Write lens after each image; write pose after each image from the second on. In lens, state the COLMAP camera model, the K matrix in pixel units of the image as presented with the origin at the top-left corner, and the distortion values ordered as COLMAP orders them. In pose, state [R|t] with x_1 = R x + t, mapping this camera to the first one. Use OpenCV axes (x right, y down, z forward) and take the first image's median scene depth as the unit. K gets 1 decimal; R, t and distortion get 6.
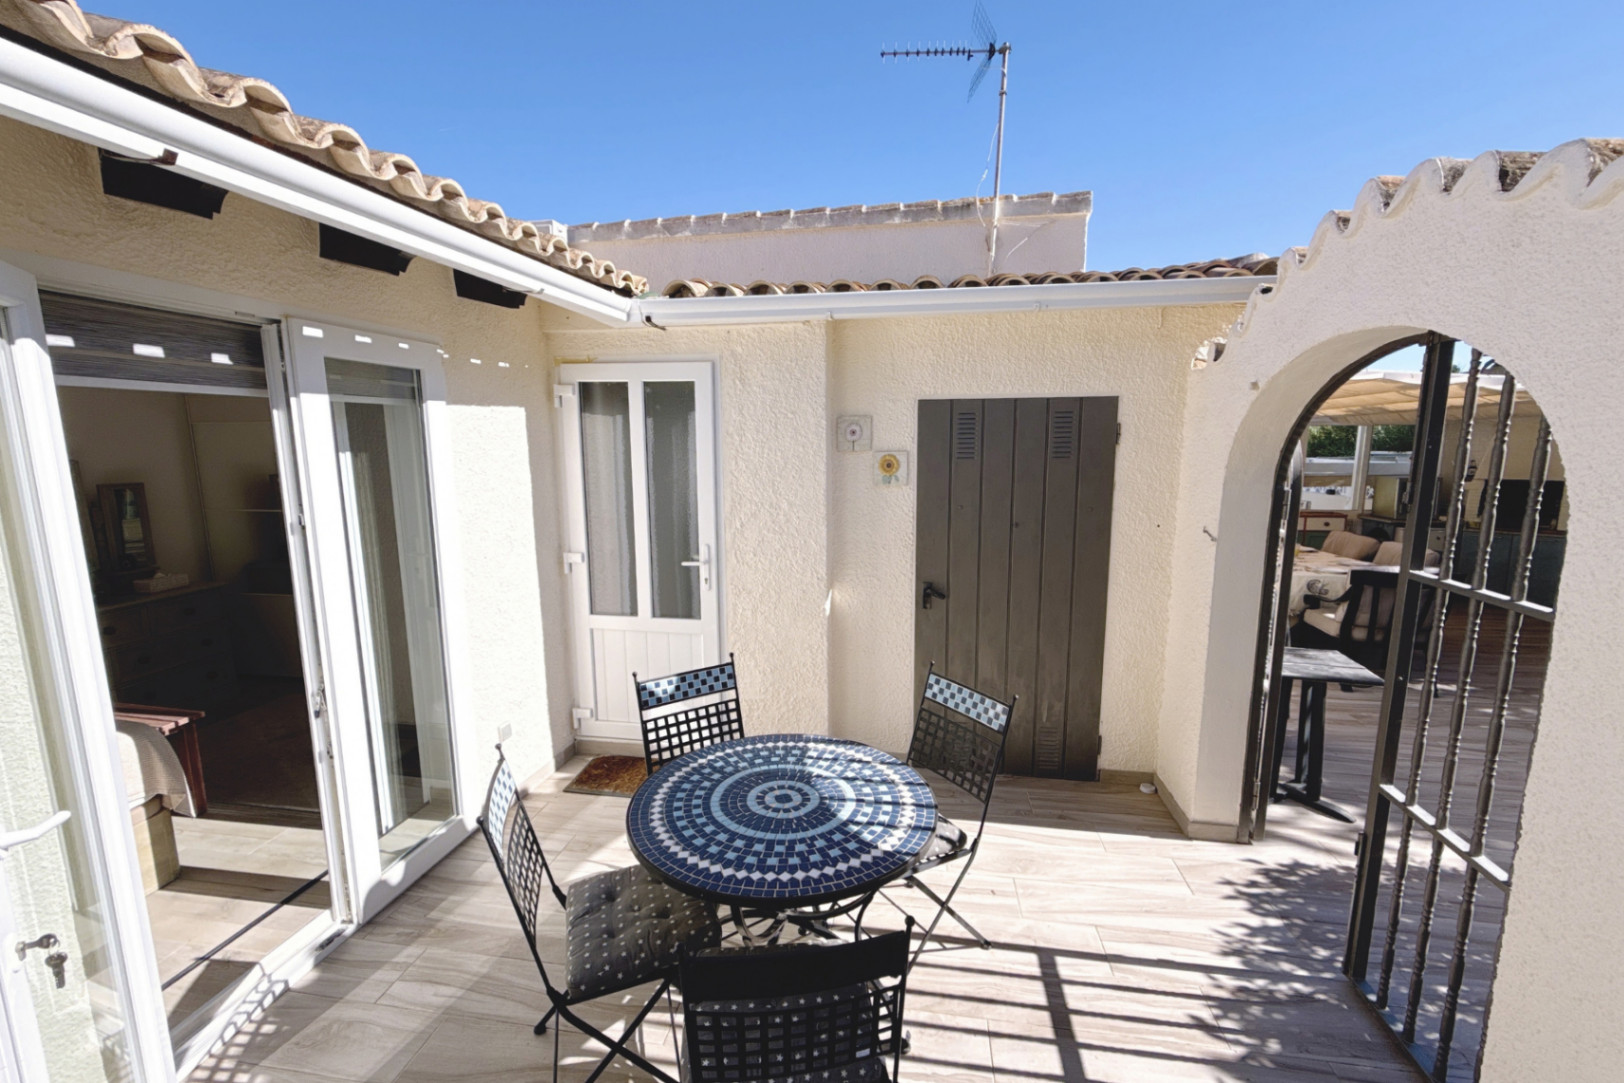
lens RADIAL K [[662.2, 0, 811.8], [0, 662.2, 544.5], [0, 0, 1]] dist [-0.000060, 0.000054]
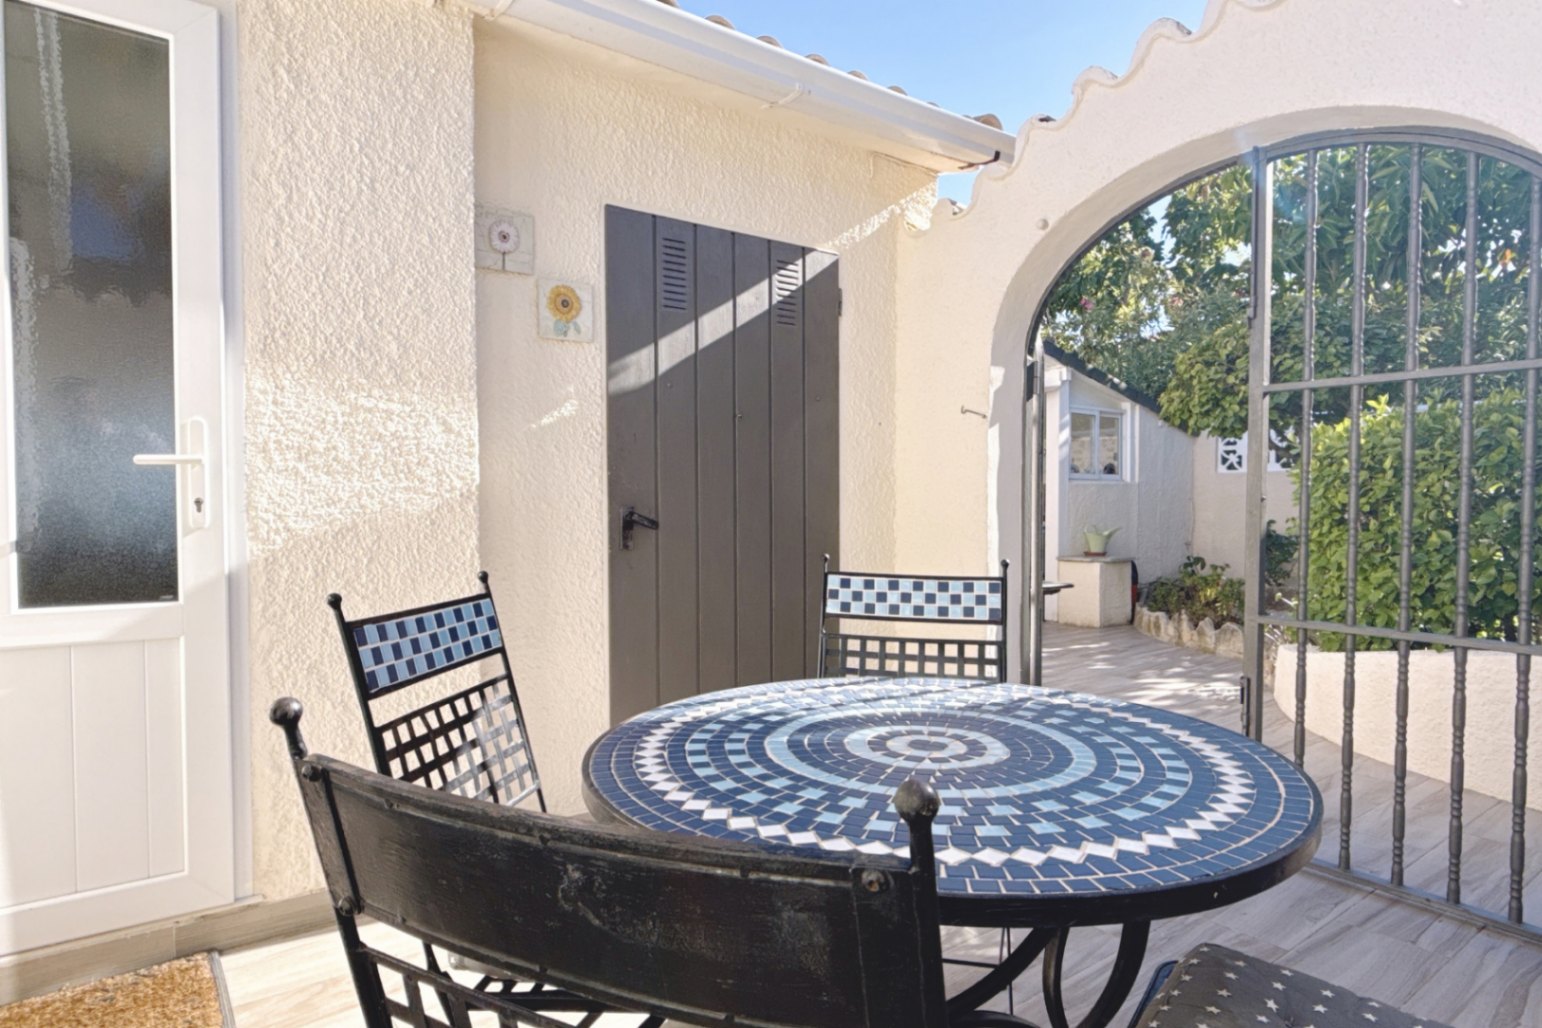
lens RADIAL K [[863.9, 0, 770.8], [0, 863.9, 516.2], [0, 0, 1]] dist [0.000999, -0.000437]
pose [[0.703680, -0.013038, 0.710397, -0.300554], [0.106059, 0.990557, -0.086877, 0.151926], [-0.702556, 0.136478, 0.698418, 0.363452]]
